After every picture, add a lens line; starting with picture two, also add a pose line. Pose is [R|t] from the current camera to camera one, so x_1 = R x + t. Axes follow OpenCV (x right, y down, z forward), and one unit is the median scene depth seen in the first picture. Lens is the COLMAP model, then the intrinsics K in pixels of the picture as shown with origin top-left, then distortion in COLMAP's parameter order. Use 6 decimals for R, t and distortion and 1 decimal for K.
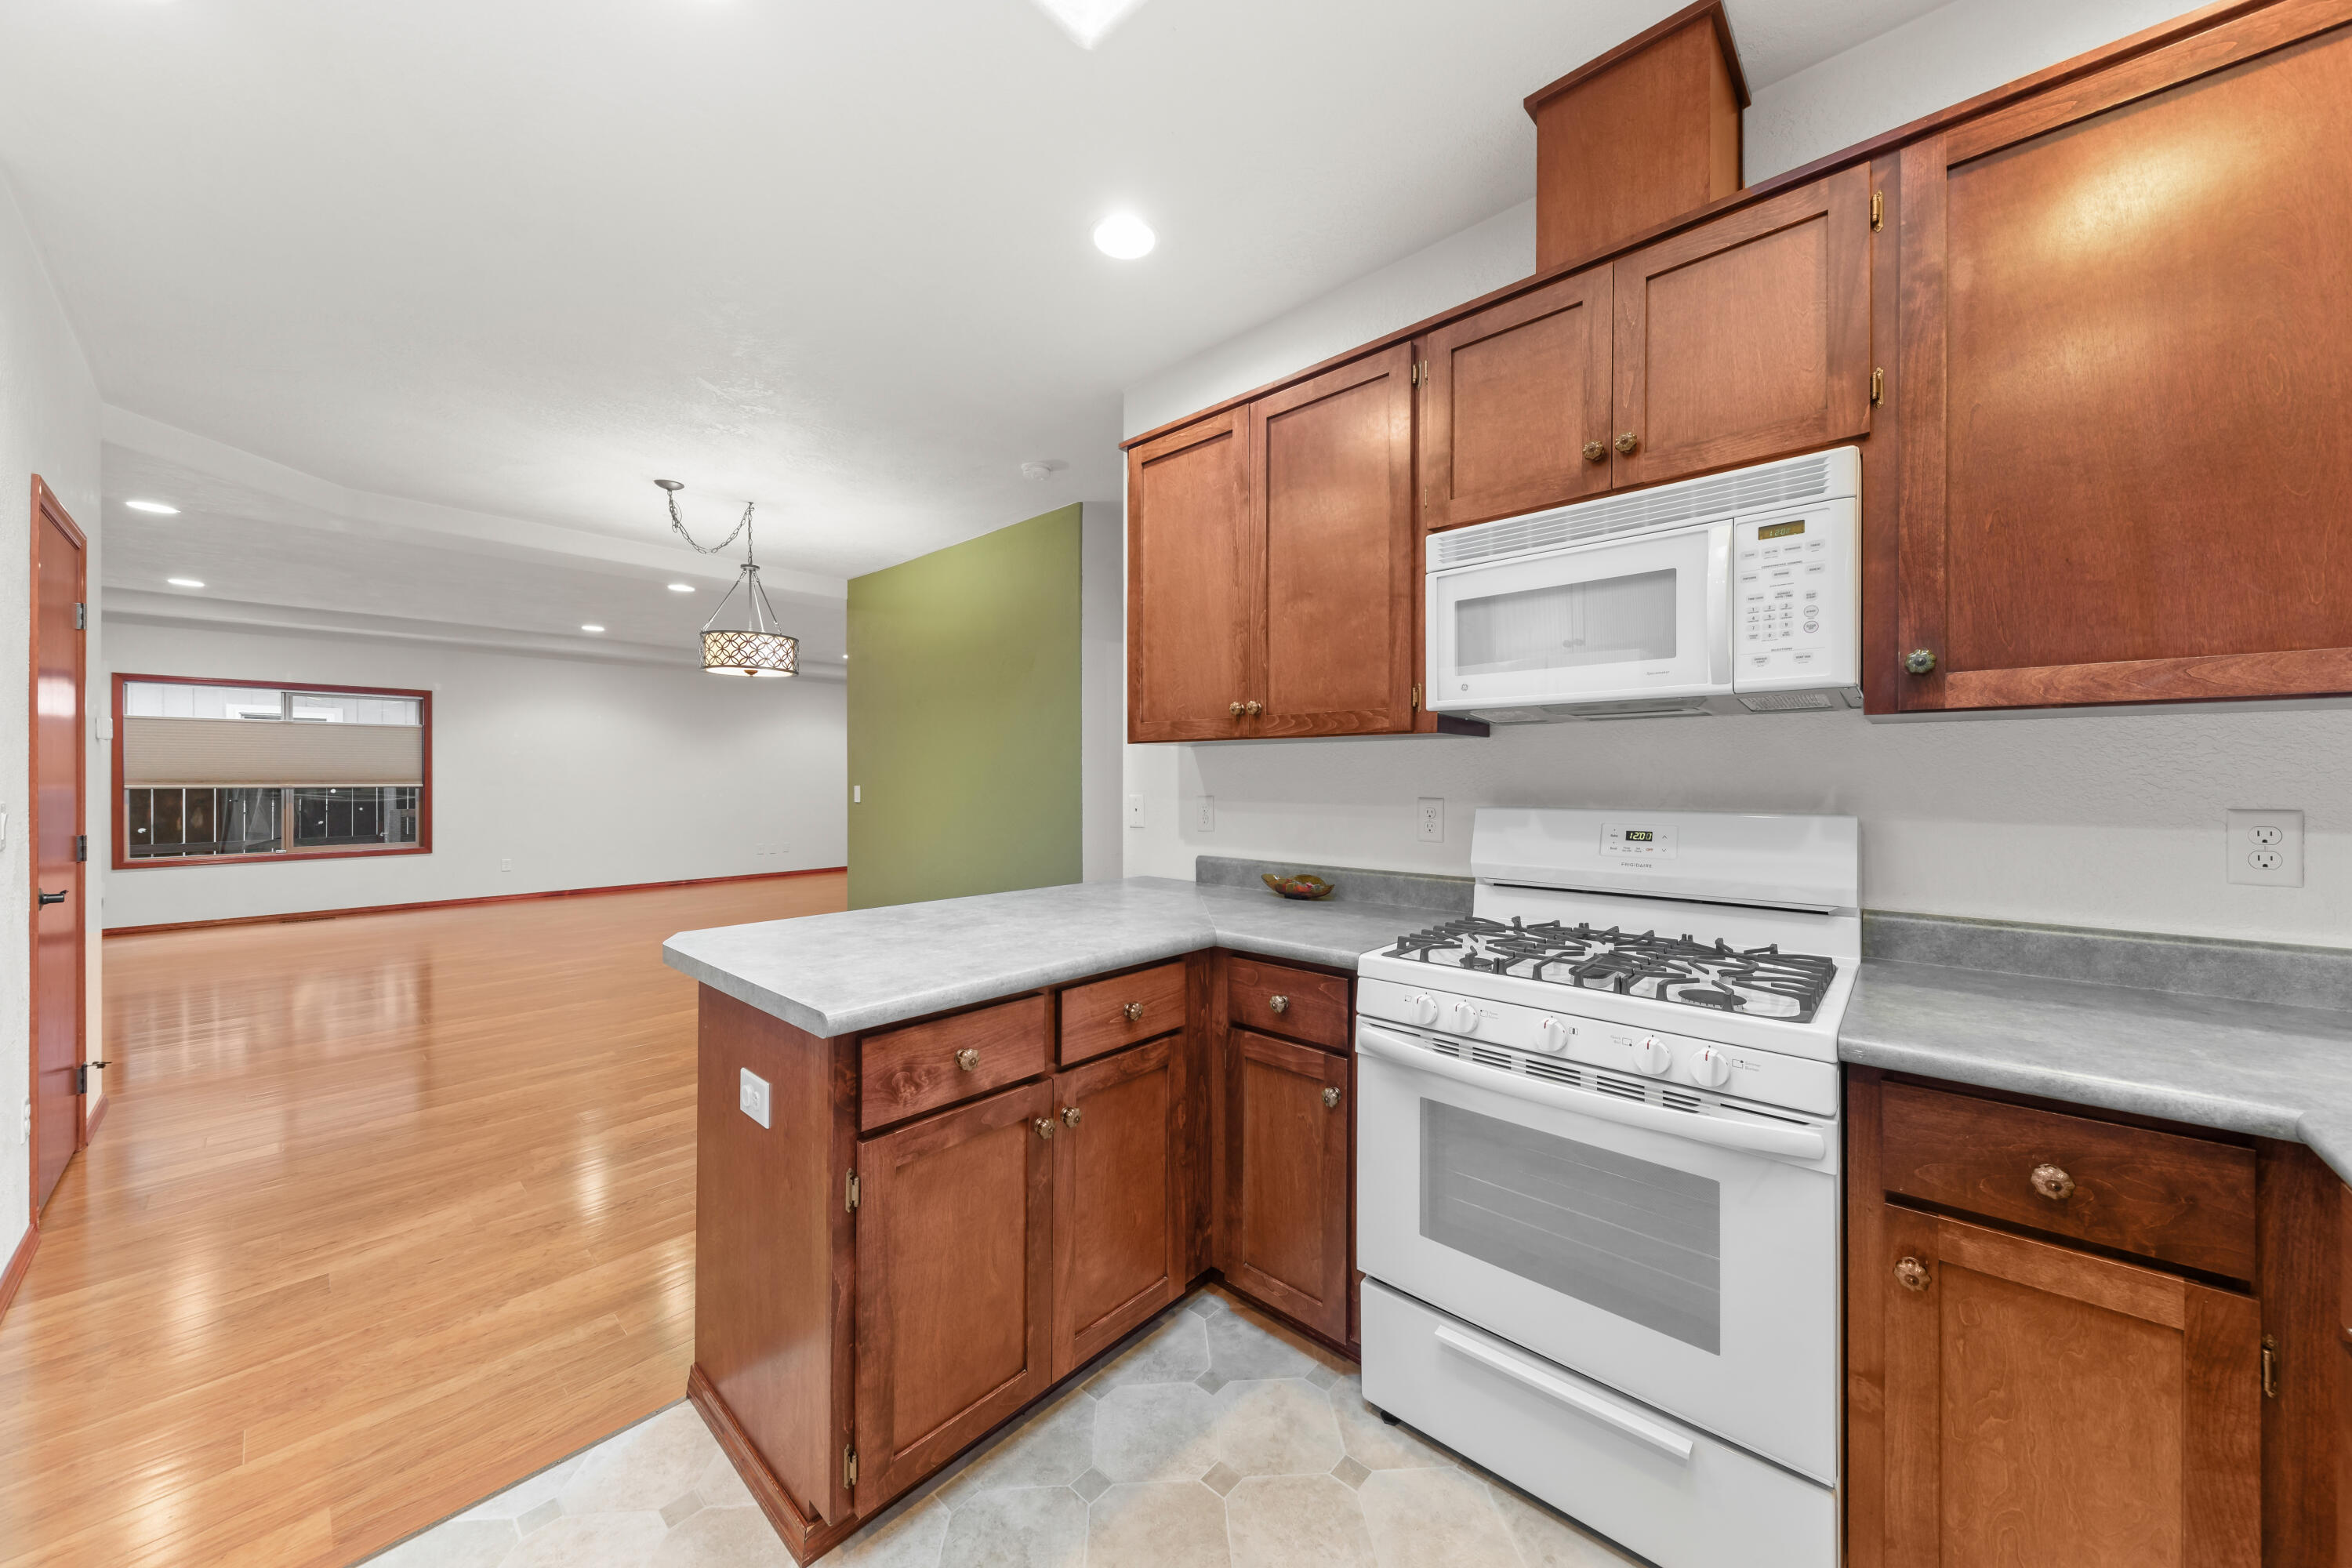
lens RADIAL K [[809.8, 0, 1192.1], [0, 809.8, 778.2], [0, 0, 1]] dist [-0.006879, 0.000127]
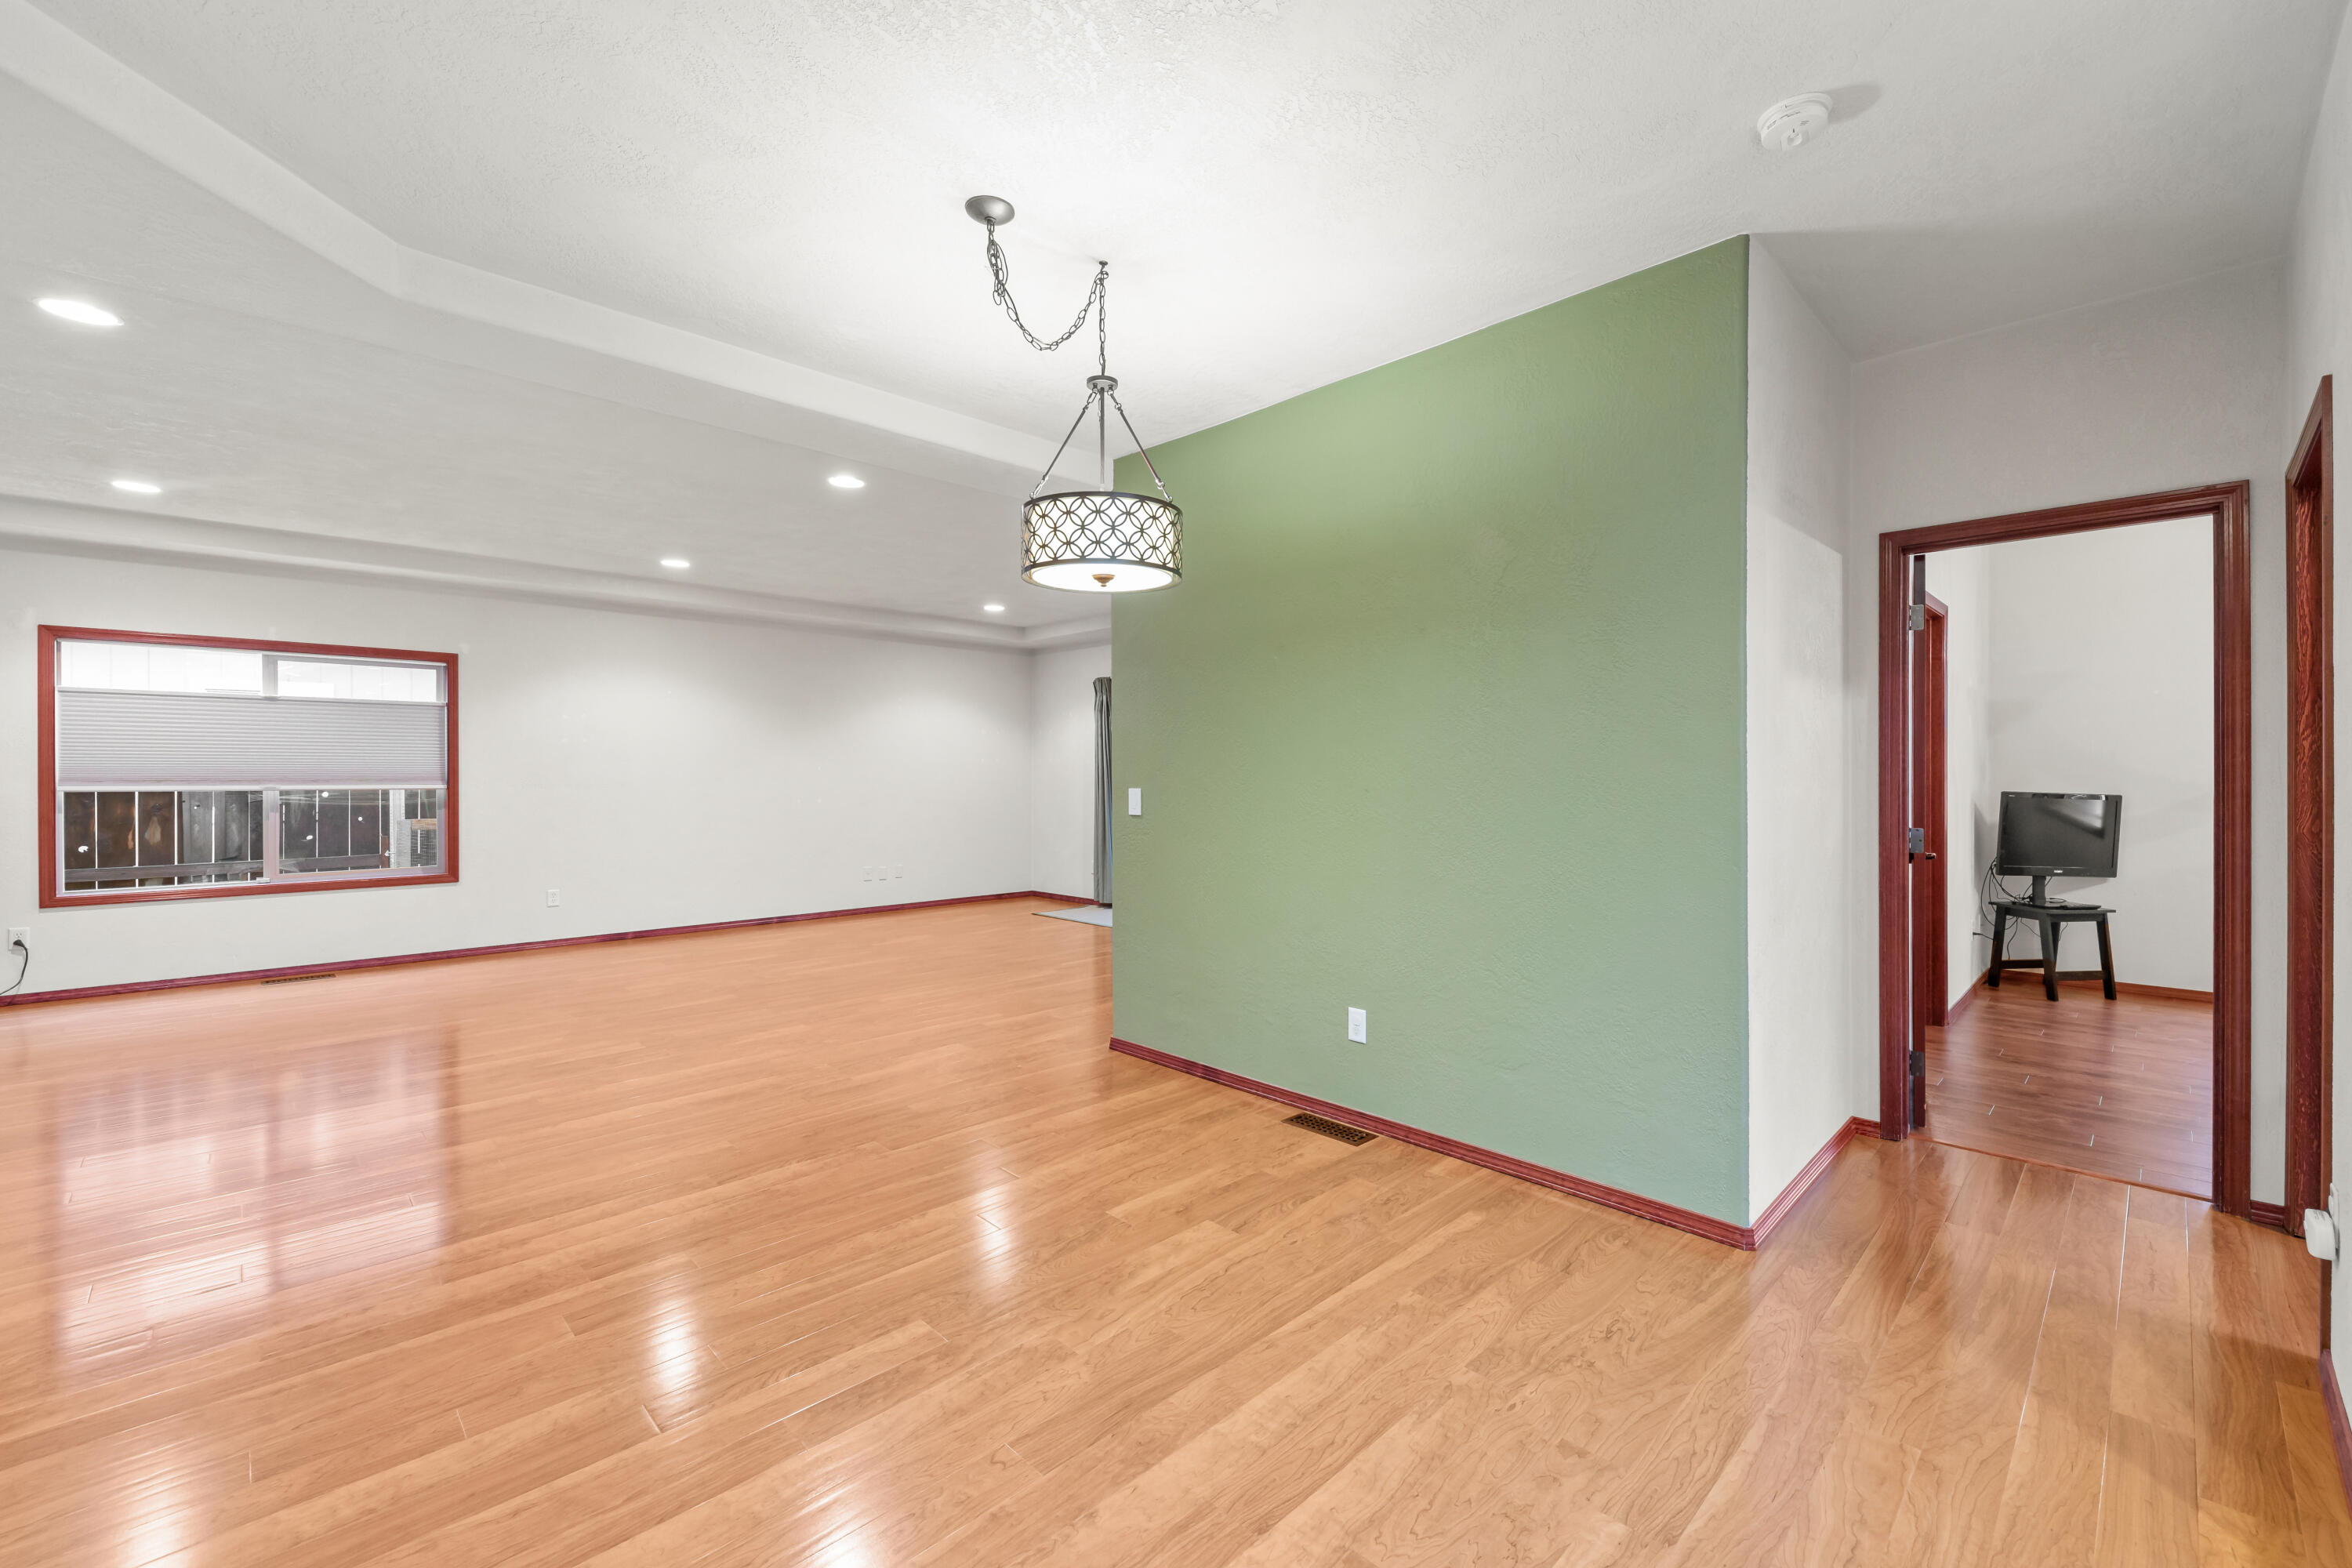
lens RADIAL K [[966.3, 0, 1174.3], [0, 966.3, 779.1], [0, 0, 1]] dist [-0.000096, -0.001081]
pose [[0.996955, -0.001257, -0.077973, -0.252909], [0.001449, 0.999996, 0.002407, 0.001364], [0.077970, -0.002512, 0.996953, 0.202170]]
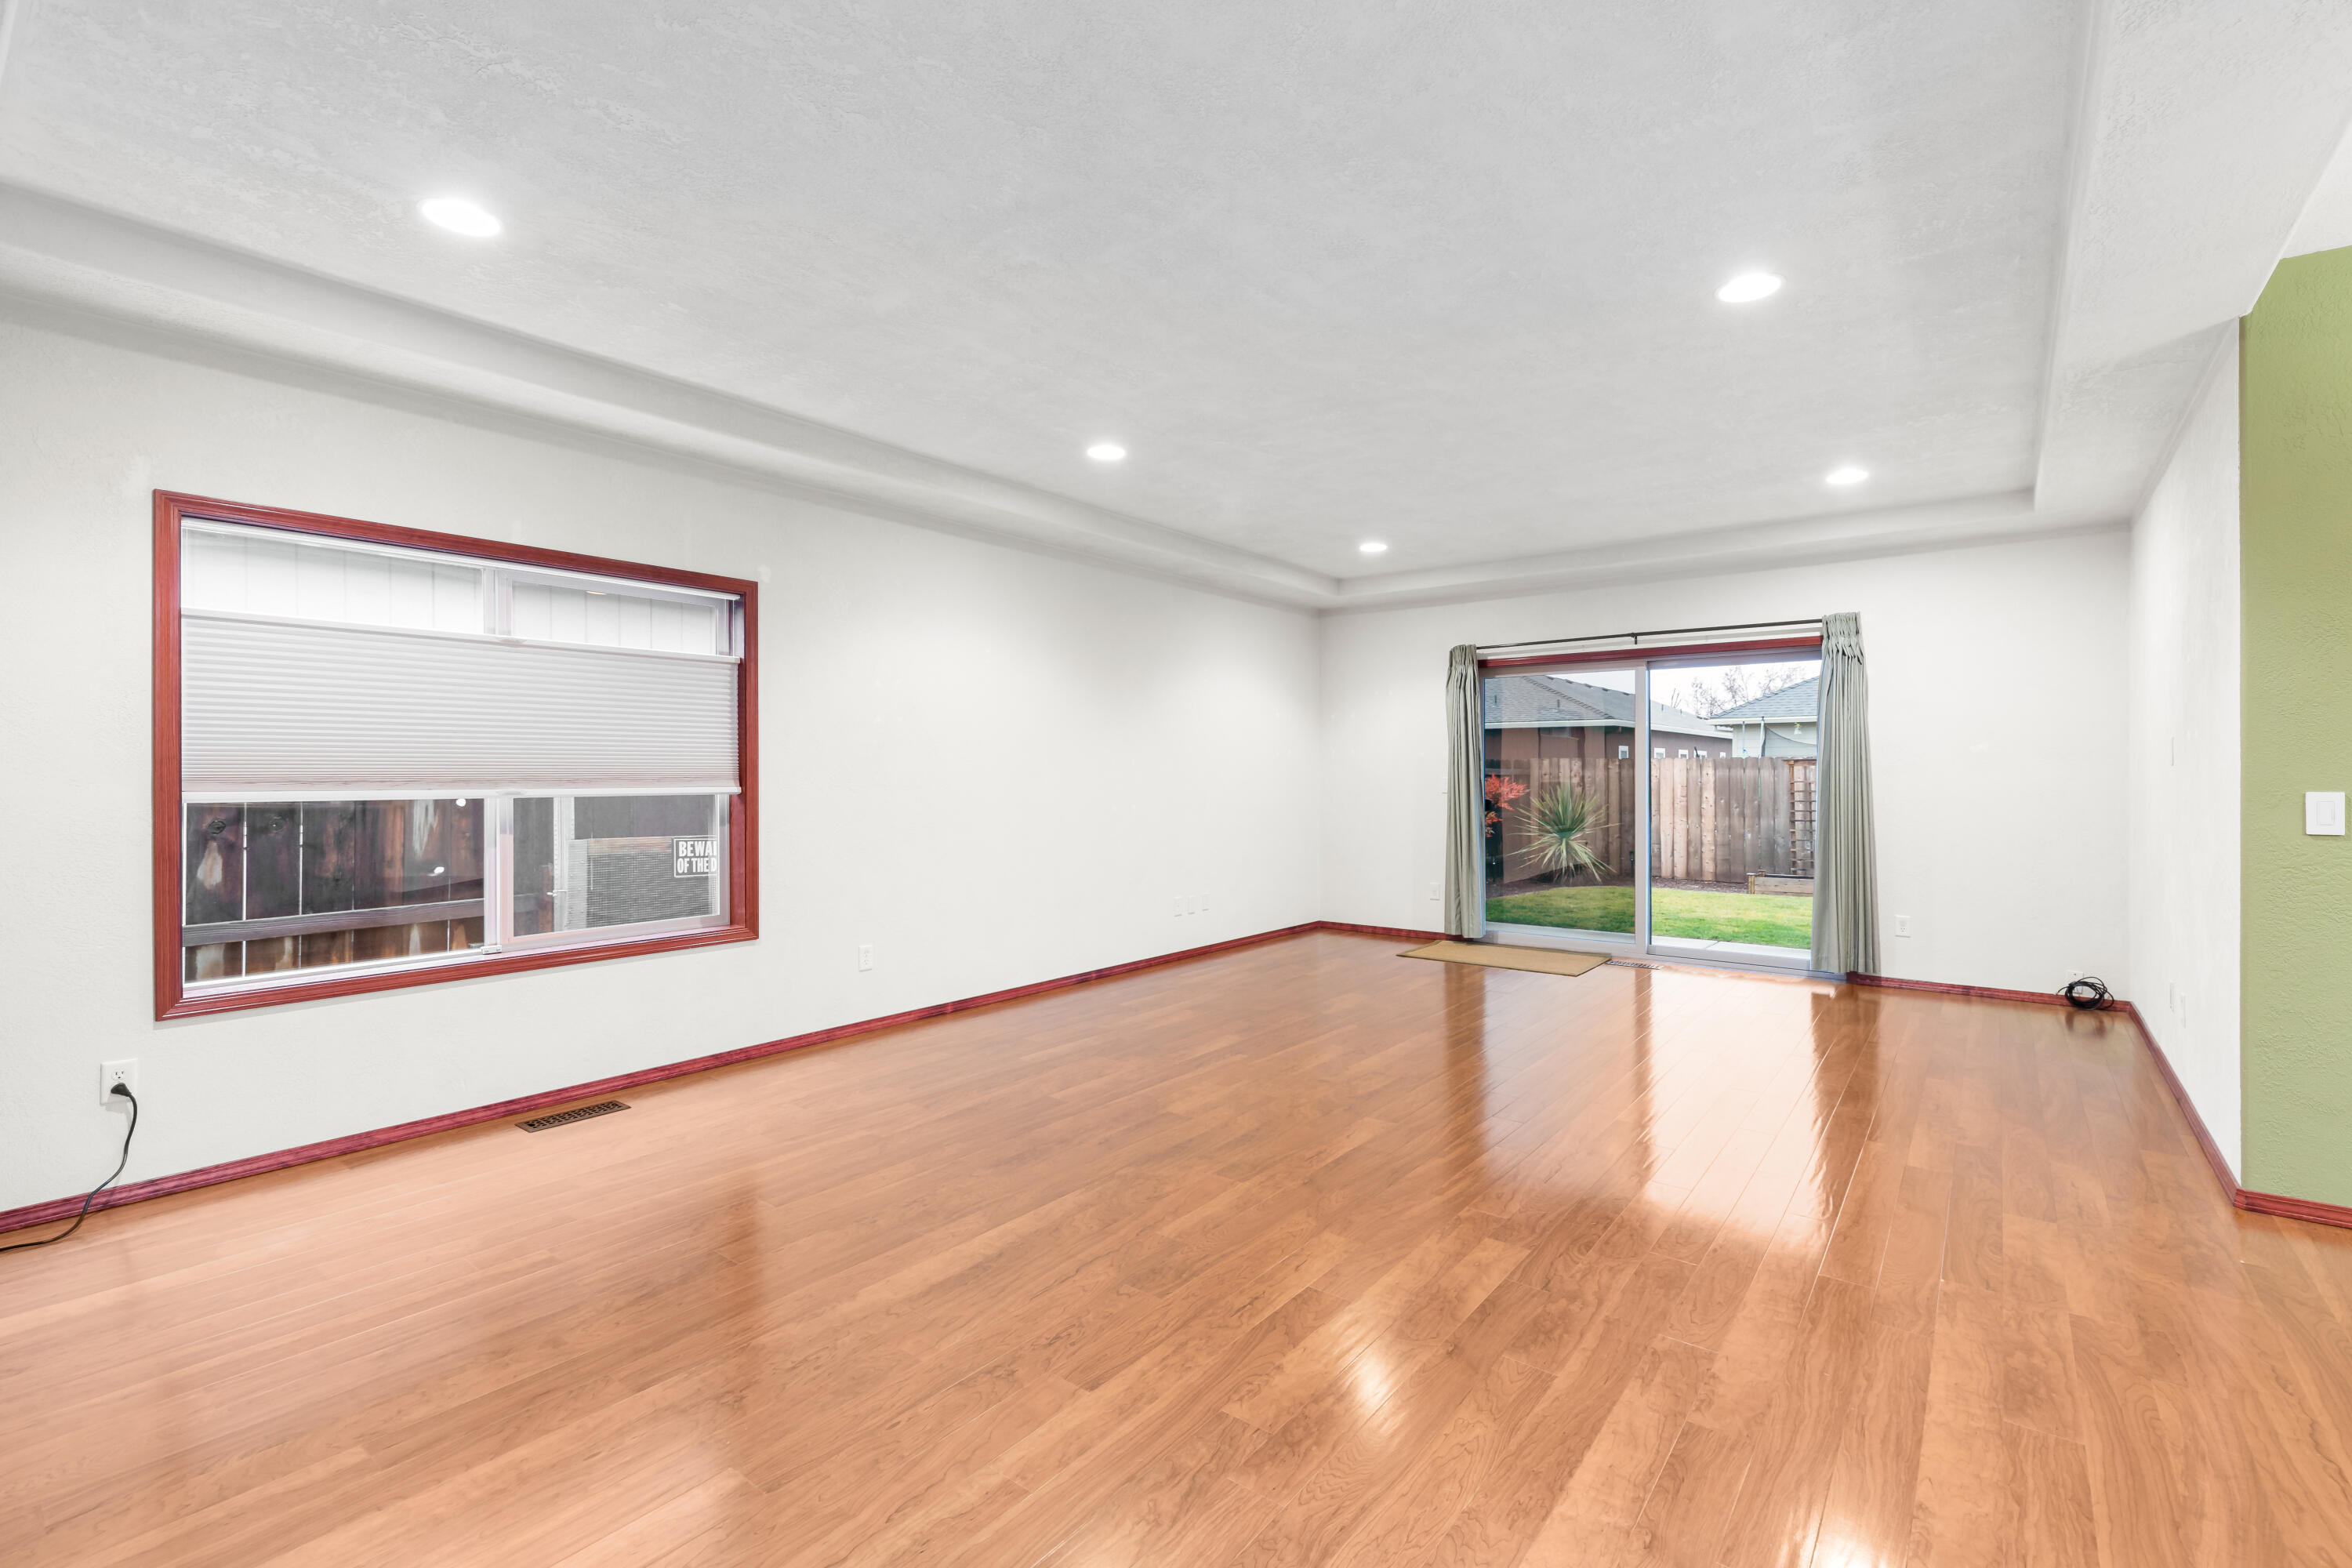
lens RADIAL K [[1046.6, 0, 1173.1], [0, 1046.6, 771.0], [0, 0, 1]] dist [0.015558, 0.000215]
pose [[0.999119, -0.005124, 0.041657, -0.749719], [0.005304, 0.999977, -0.004200, 0.002388], [-0.041635, 0.004417, 0.999123, 0.405024]]
